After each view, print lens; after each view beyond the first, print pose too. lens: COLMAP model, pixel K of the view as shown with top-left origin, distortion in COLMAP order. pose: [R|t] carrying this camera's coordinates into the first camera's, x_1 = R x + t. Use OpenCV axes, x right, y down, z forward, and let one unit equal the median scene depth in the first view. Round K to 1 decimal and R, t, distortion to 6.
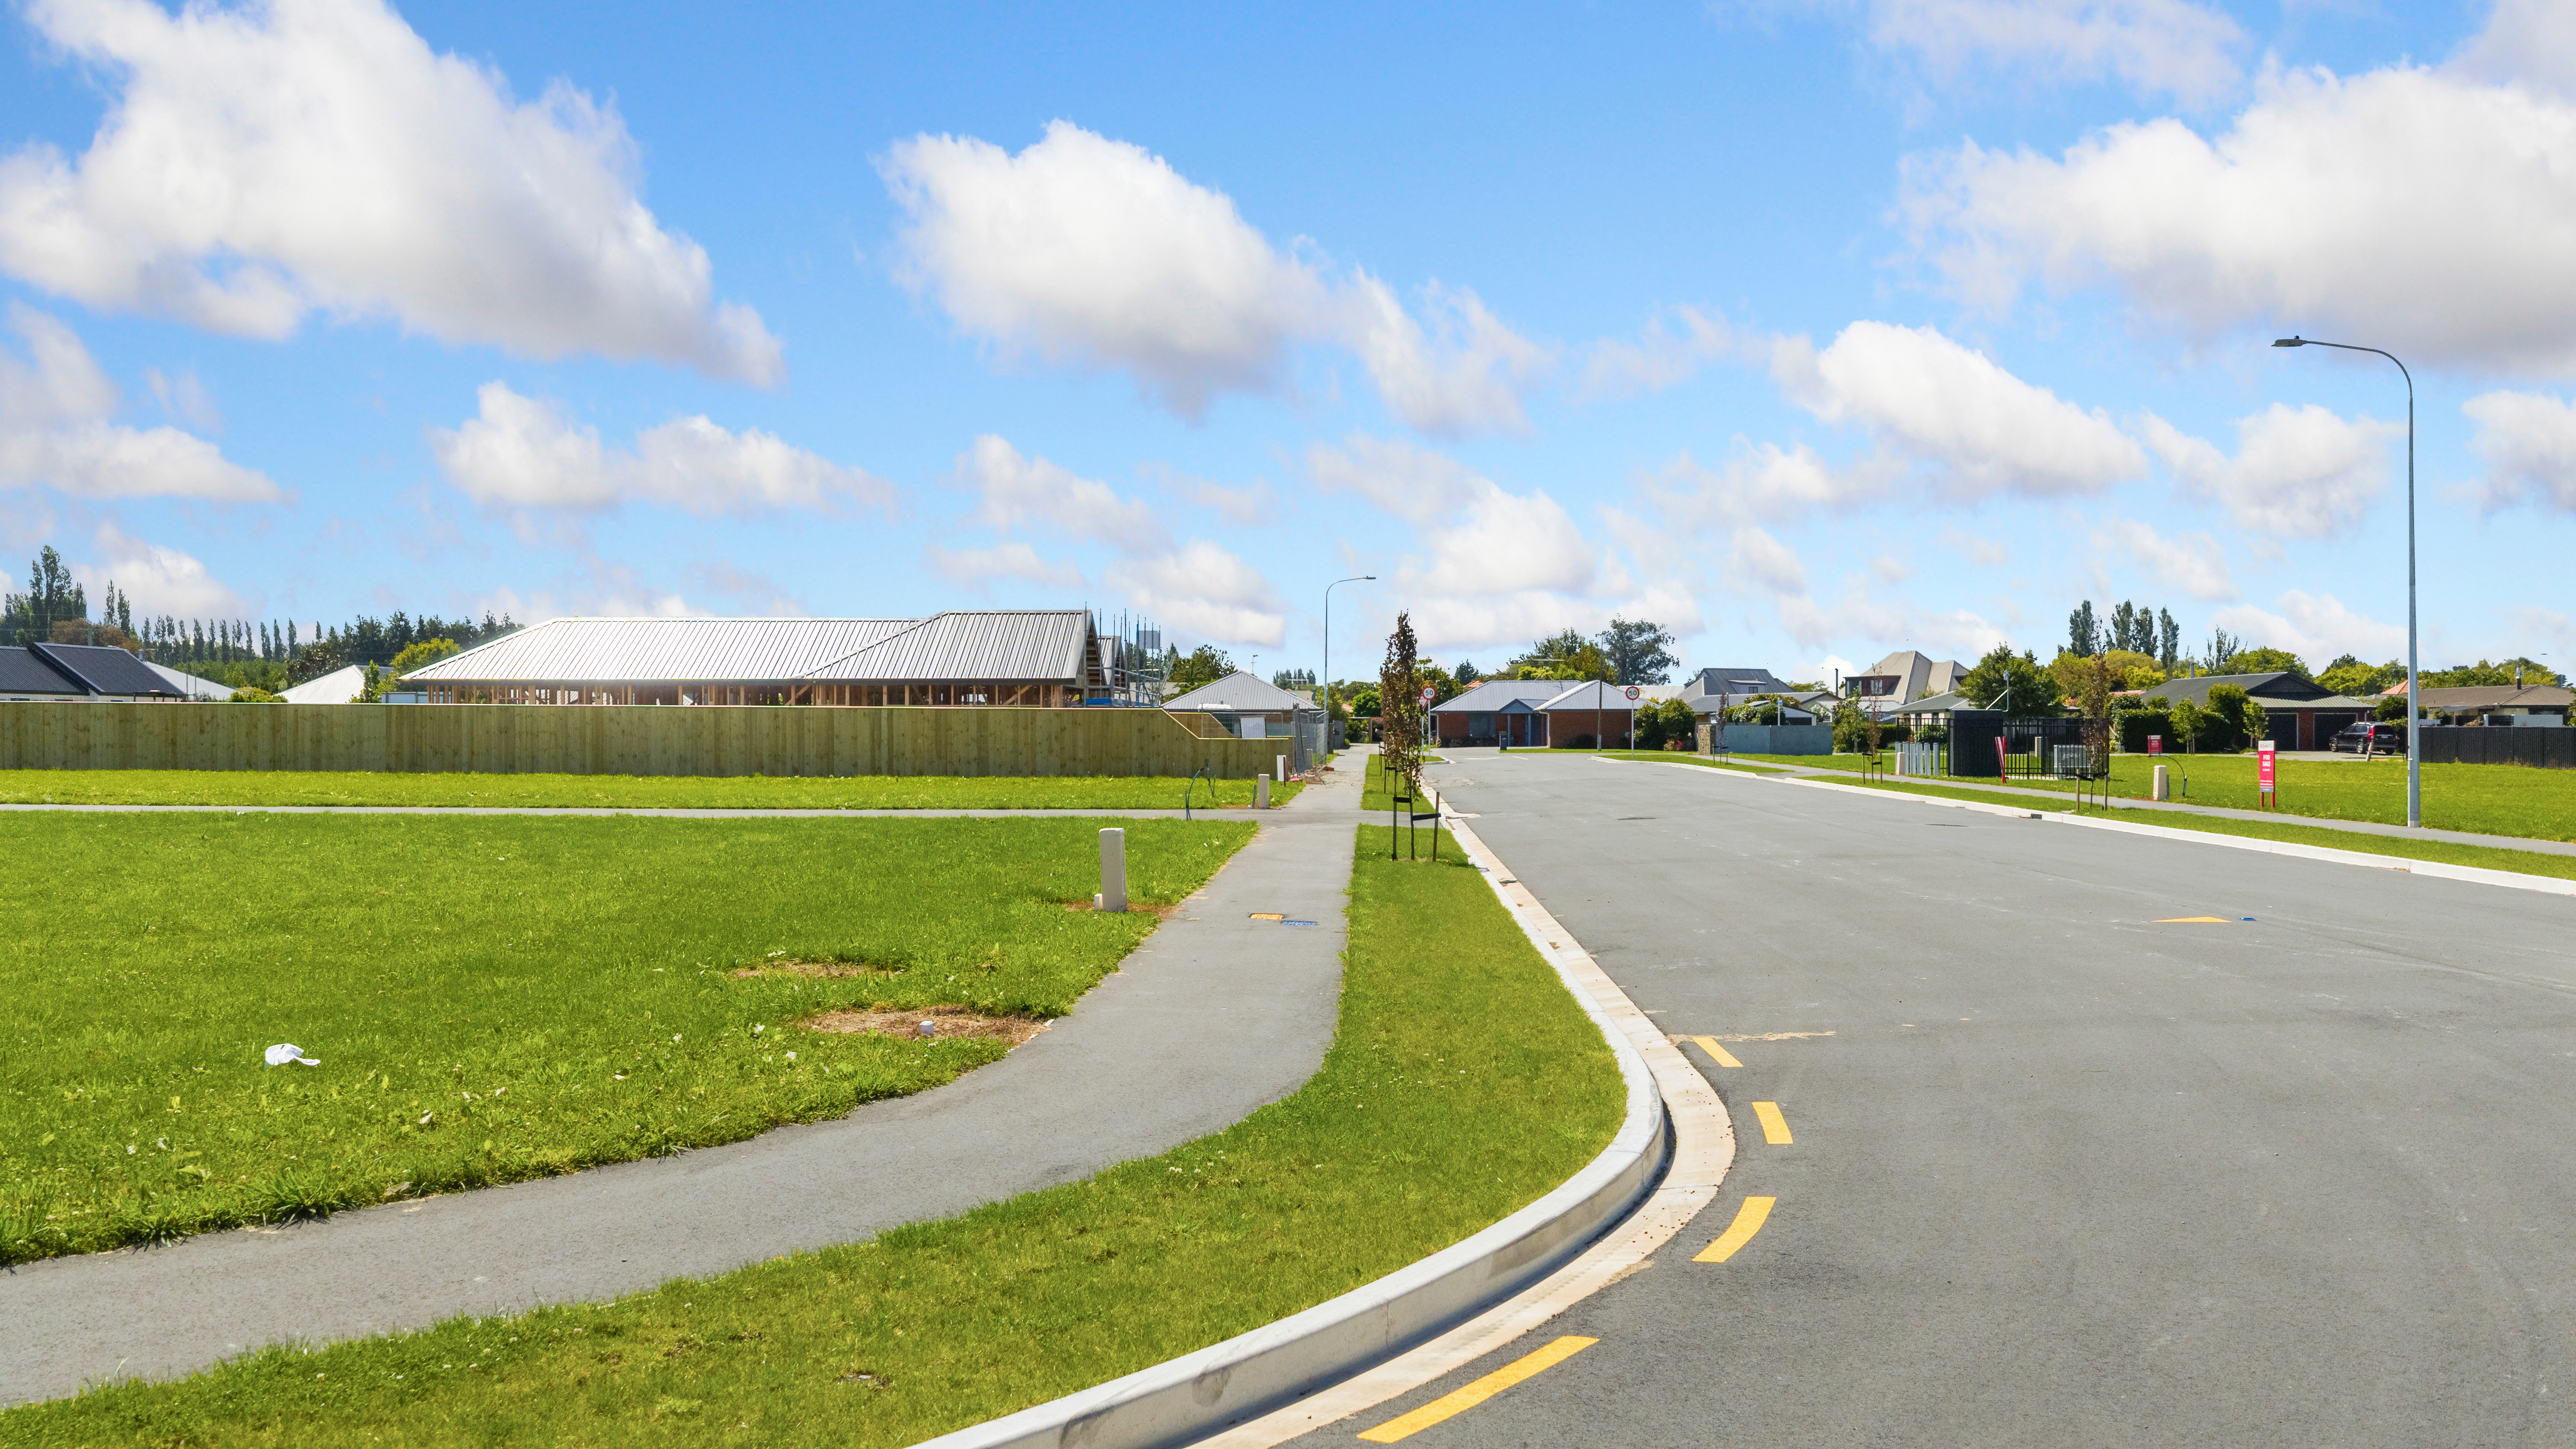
lens RADIAL K [[2130.6, 0, 1288.0], [0, 2130.6, 724.5], [0, 0, 1]] dist [-0.002817, -0.005496]
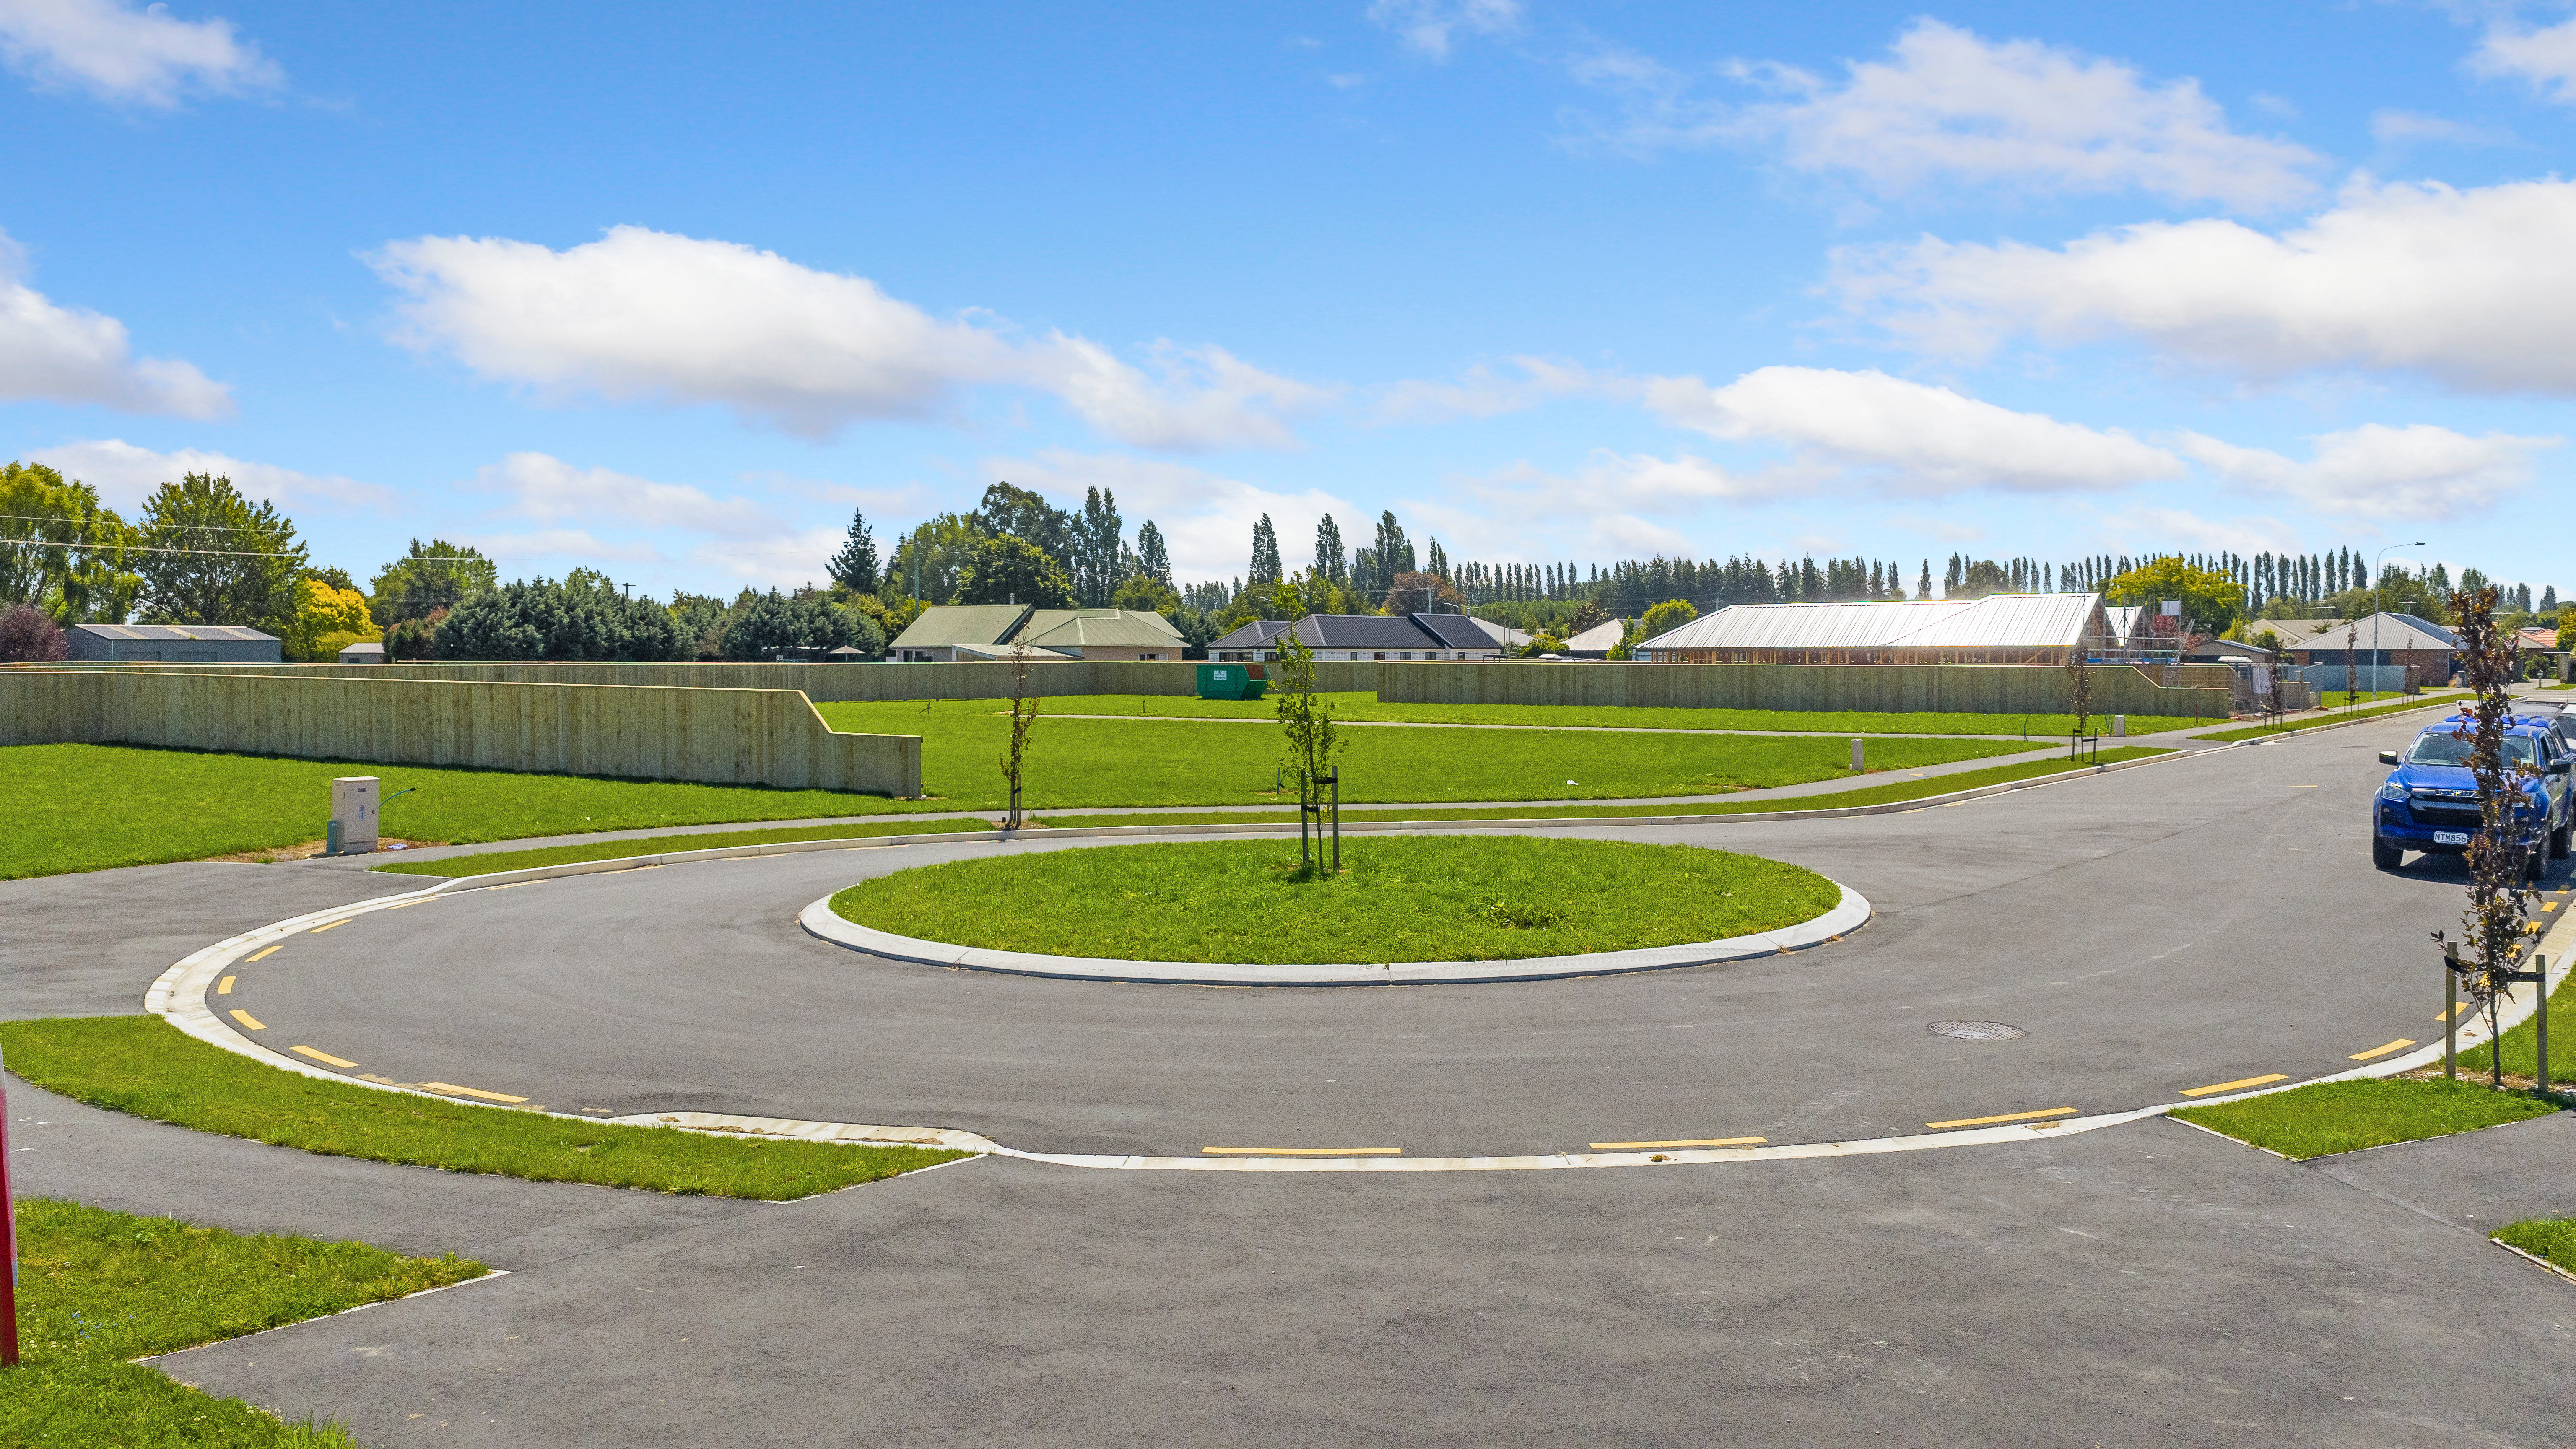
lens RADIAL K [[2130.6, 0, 1288.0], [0, 2130.6, 724.5], [0, 0, 1]] dist [-0.002817, -0.005496]
pose [[0.841751, 0.014870, -0.539661, 0.060599], [0.003833, 0.999431, 0.033517, -0.005022], [0.539852, -0.030281, 0.841215, -0.129478]]
